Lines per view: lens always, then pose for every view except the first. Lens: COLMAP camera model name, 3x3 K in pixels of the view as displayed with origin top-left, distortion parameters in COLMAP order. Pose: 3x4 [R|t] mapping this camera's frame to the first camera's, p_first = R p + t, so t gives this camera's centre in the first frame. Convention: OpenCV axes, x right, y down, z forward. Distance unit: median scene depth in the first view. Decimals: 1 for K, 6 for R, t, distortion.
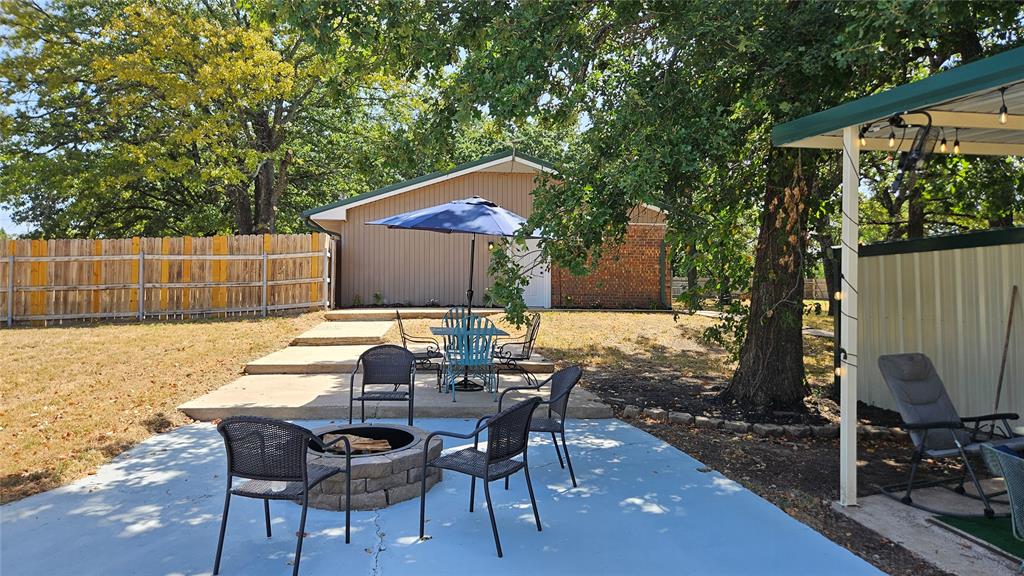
lens RADIAL K [[665.1, 0, 512.9], [0, 665.1, 279.0], [0, 0, 1]] dist [0.083005, -0.059907]
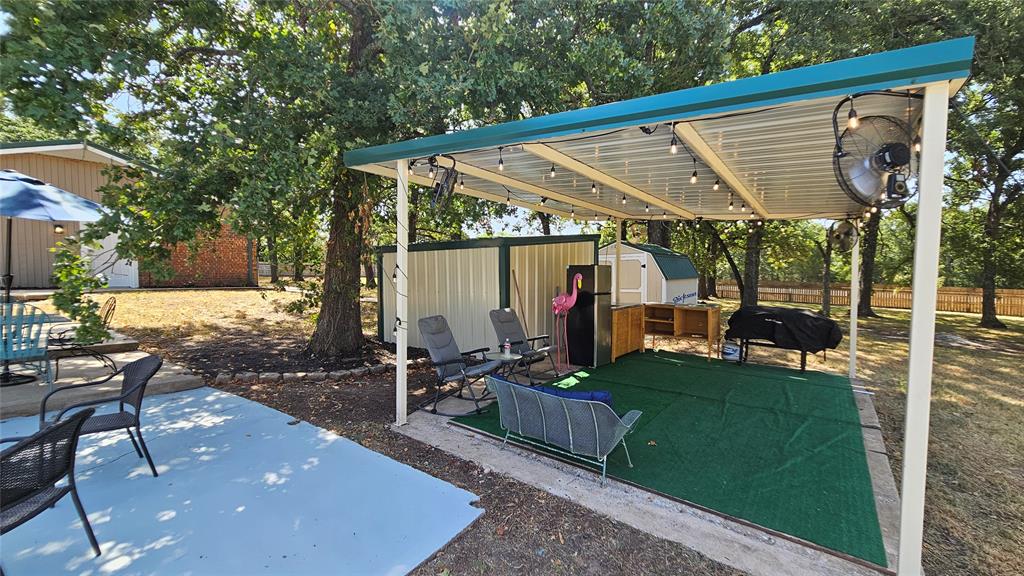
lens RADIAL K [[421.2, 0, 515.5], [0, 421.2, 290.9], [0, 0, 1]] dist [0.000456, 0.000105]
pose [[0.709573, -0.031596, 0.703923, 0.037644], [-0.013311, 0.998215, 0.058223, -0.007175], [-0.704506, -0.050684, 0.707886, 0.184559]]
